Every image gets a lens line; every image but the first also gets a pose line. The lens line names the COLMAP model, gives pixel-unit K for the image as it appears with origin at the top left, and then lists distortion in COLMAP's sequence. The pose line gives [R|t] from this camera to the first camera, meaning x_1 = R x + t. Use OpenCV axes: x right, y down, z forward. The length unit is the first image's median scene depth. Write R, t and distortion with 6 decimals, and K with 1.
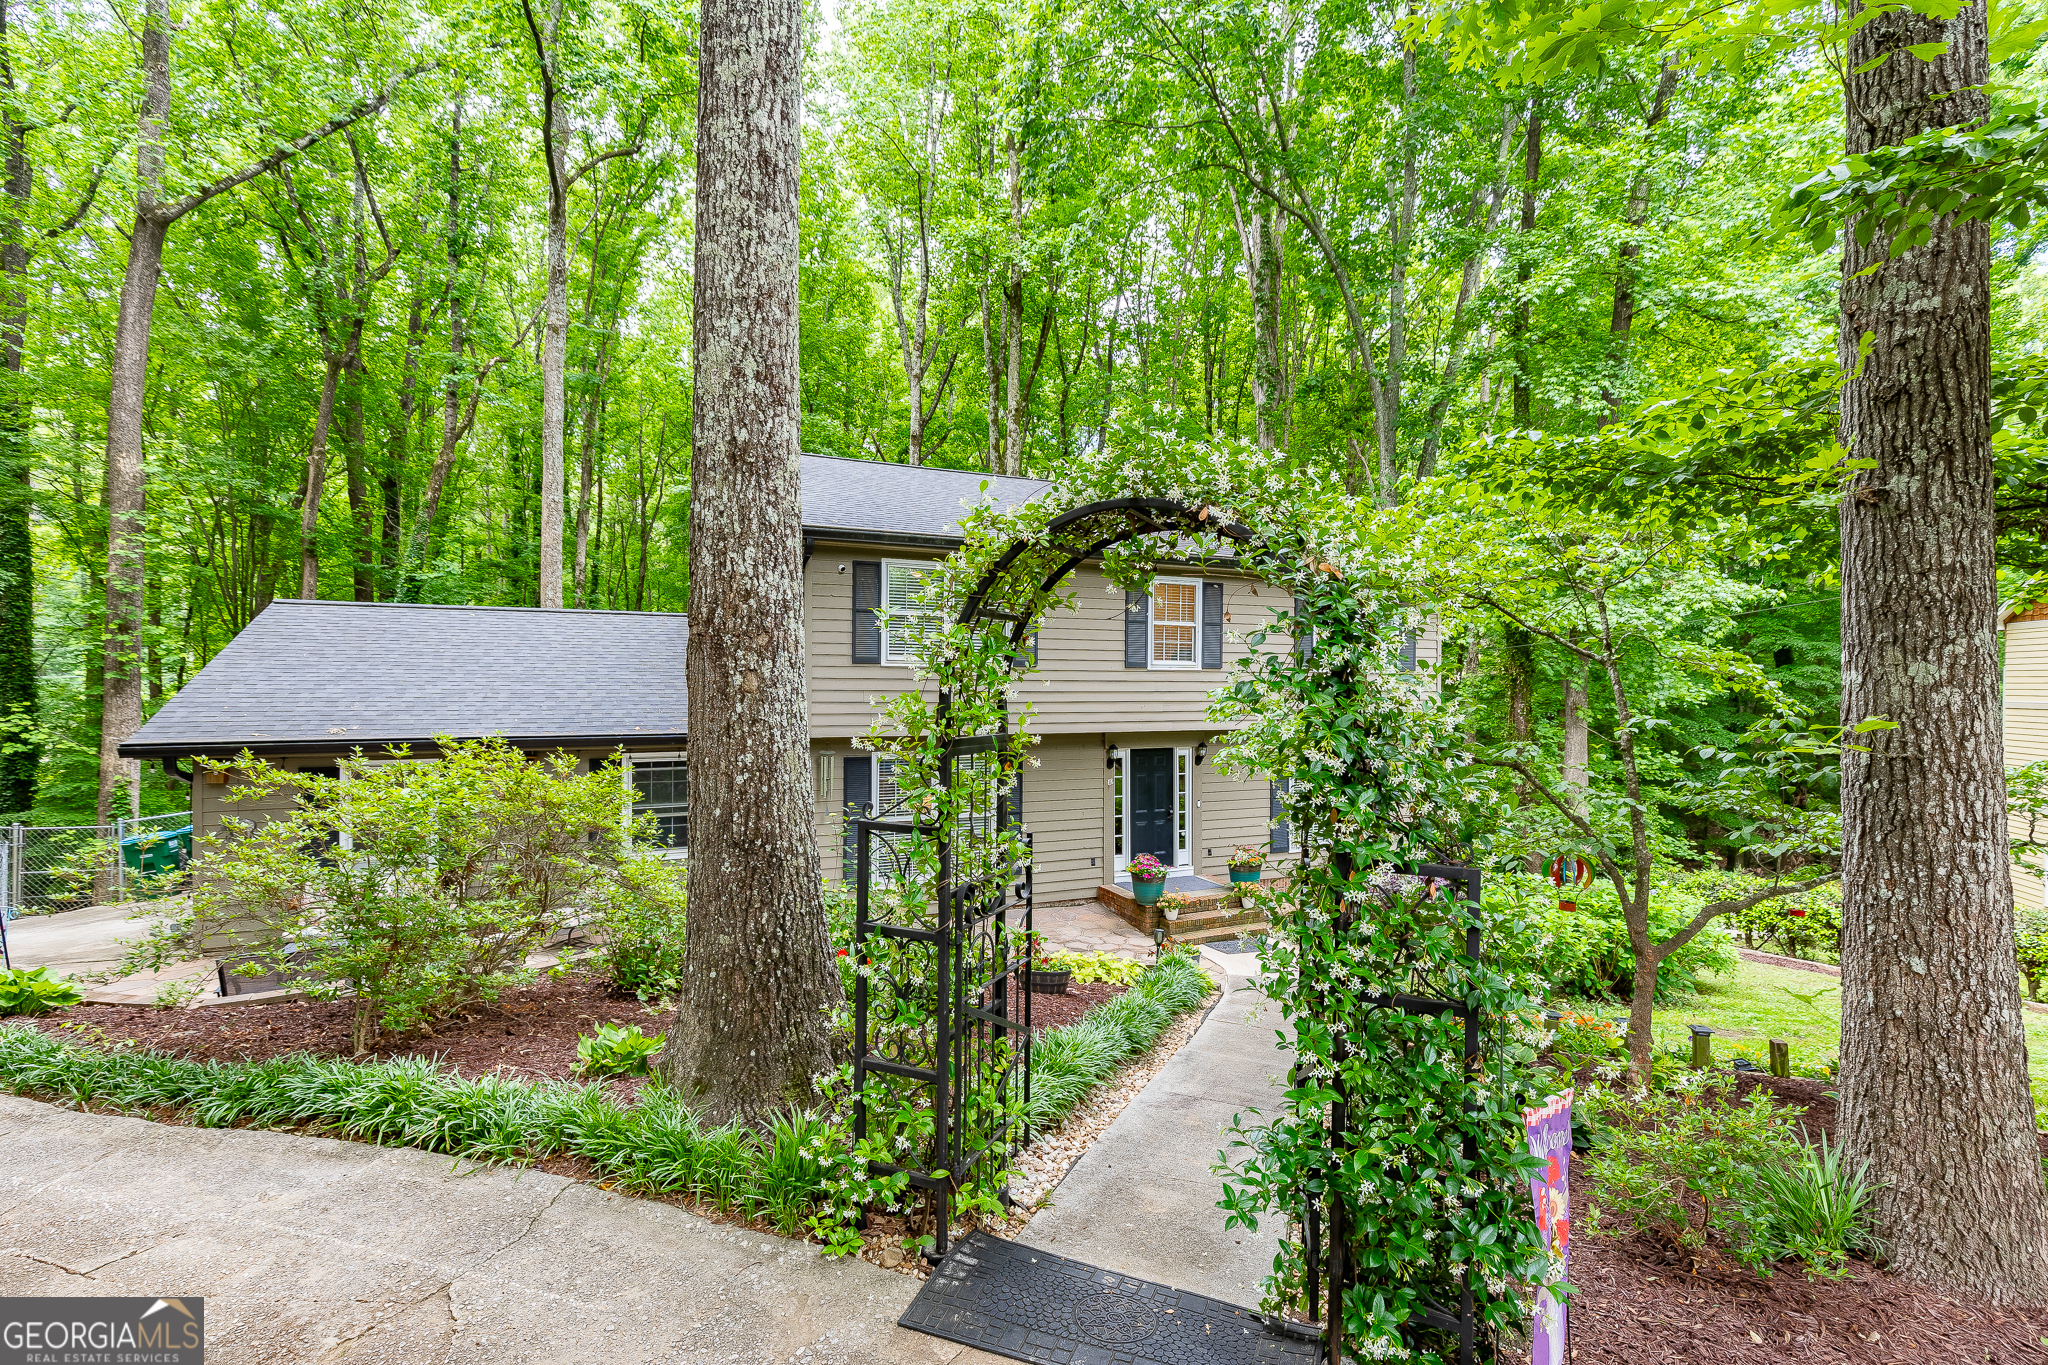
lens RADIAL K [[906.1, 0, 1039.0], [0, 906.1, 682.0], [0, 0, 1]] dist [-0.001862, 0.000038]
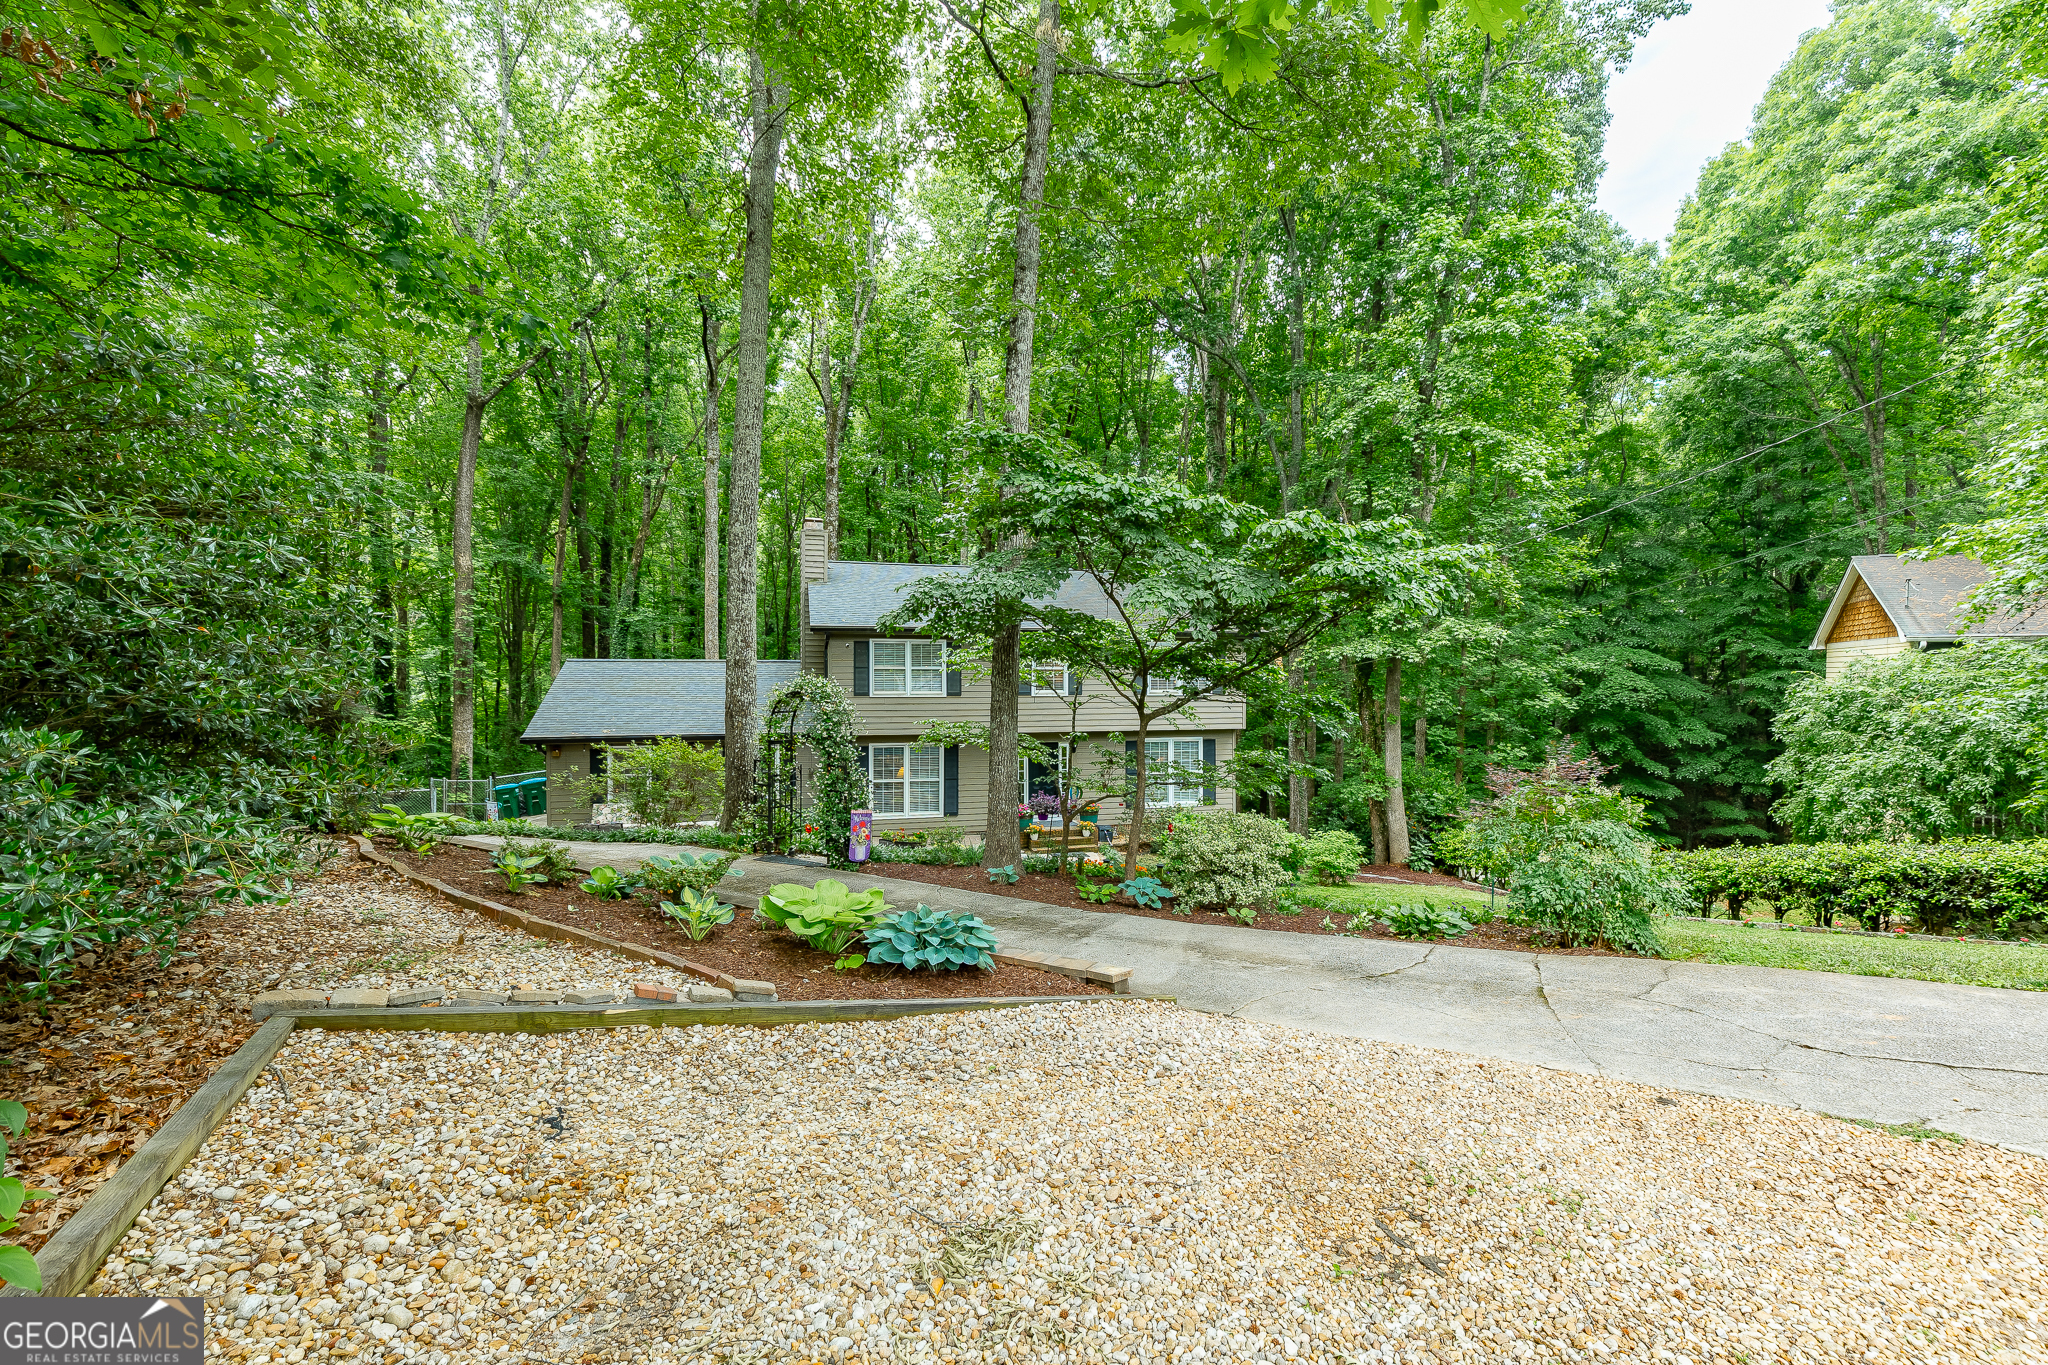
lens RADIAL K [[906.1, 0, 1039.0], [0, 906.1, 682.0], [0, 0, 1]] dist [-0.001862, 0.000038]
pose [[0.986907, -0.003742, -0.161245, 0.381506], [0.005141, 0.999953, 0.008257, -0.050442], [0.161206, -0.008978, 0.986880, -0.631554]]
